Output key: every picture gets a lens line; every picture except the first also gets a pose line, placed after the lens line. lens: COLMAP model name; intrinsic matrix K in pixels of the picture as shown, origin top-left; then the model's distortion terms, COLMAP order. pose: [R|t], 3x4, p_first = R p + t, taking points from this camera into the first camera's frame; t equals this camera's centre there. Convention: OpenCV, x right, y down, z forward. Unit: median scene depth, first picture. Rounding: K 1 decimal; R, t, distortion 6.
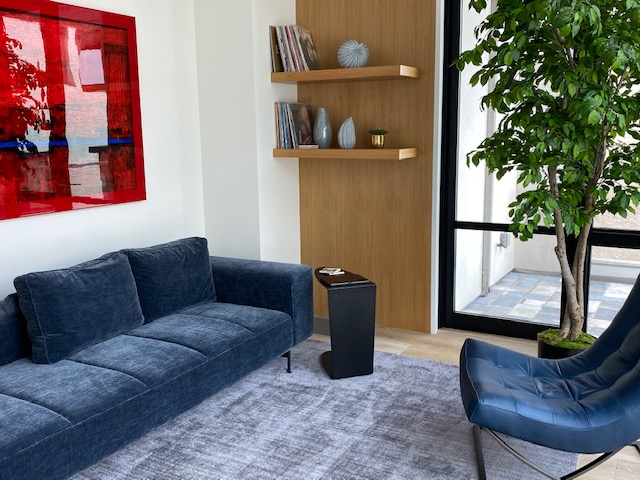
lens RADIAL K [[637.6, 0, 320.8], [0, 637.6, 240.1], [0, 0, 1]] dist [-0.012245, 0.000000]
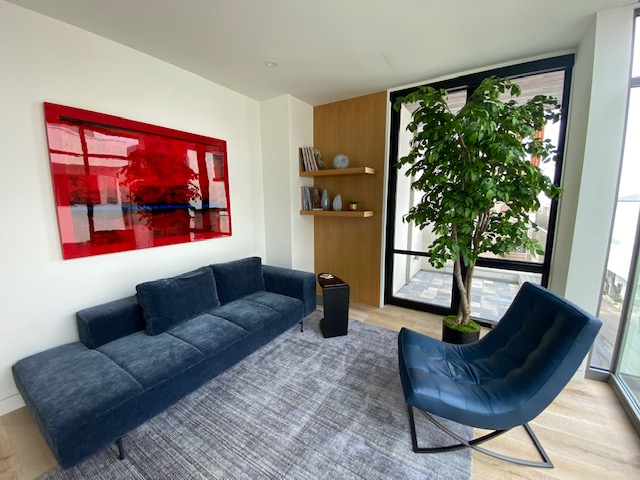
lens RADIAL K [[260.2, 0, 319.6], [0, 260.2, 238.8], [0, 0, 1]] dist [-0.004579, -0.000551]
pose [[0.998158, 0.019106, -0.057589, 0.045087], [-0.020574, 0.999476, -0.025007, -0.049261], [0.057081, 0.026145, 0.998027, 0.278585]]
